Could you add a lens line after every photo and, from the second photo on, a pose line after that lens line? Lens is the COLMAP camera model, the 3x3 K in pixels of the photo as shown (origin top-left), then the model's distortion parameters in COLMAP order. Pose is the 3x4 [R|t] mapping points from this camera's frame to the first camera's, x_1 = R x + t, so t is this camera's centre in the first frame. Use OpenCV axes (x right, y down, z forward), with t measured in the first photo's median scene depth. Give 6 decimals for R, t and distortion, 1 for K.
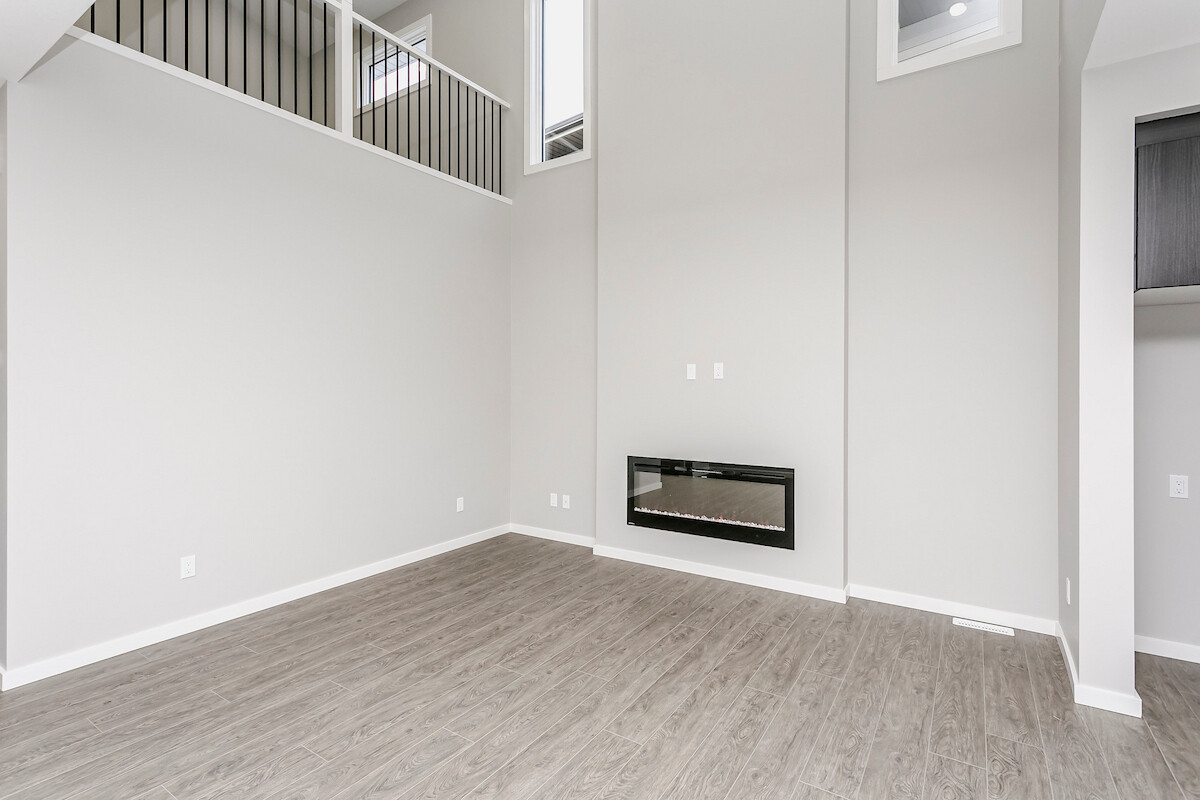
lens RADIAL K [[590.6, 0, 597.0], [0, 590.6, 379.4], [0, 0, 1]] dist [0.002227, -0.000050]
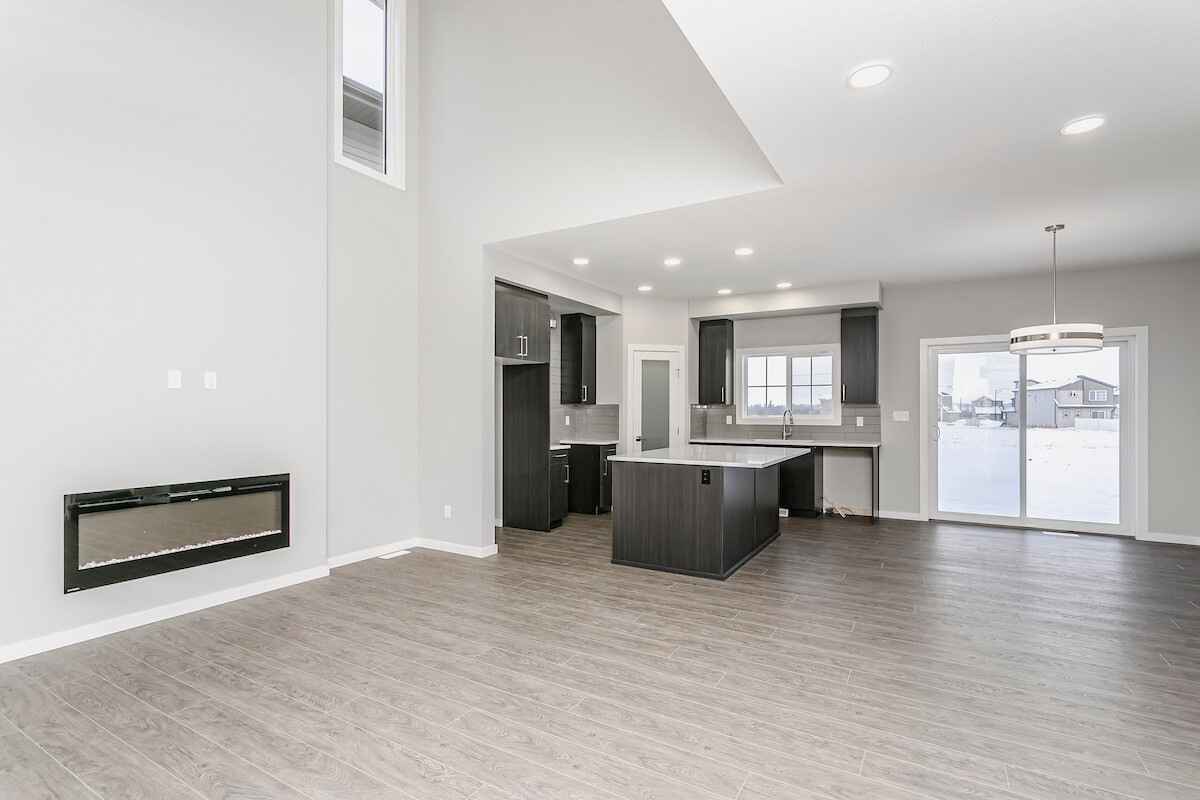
lens RADIAL K [[571.6, 0, 597.8], [0, 571.6, 405.8], [0, 0, 1]] dist [-0.000424, -0.000024]
pose [[-0.069911, 0.008910, 0.997513, -0.893493], [-0.013288, 0.999863, -0.009862, 0.031572], [-0.997465, -0.013945, -0.069783, 0.576188]]
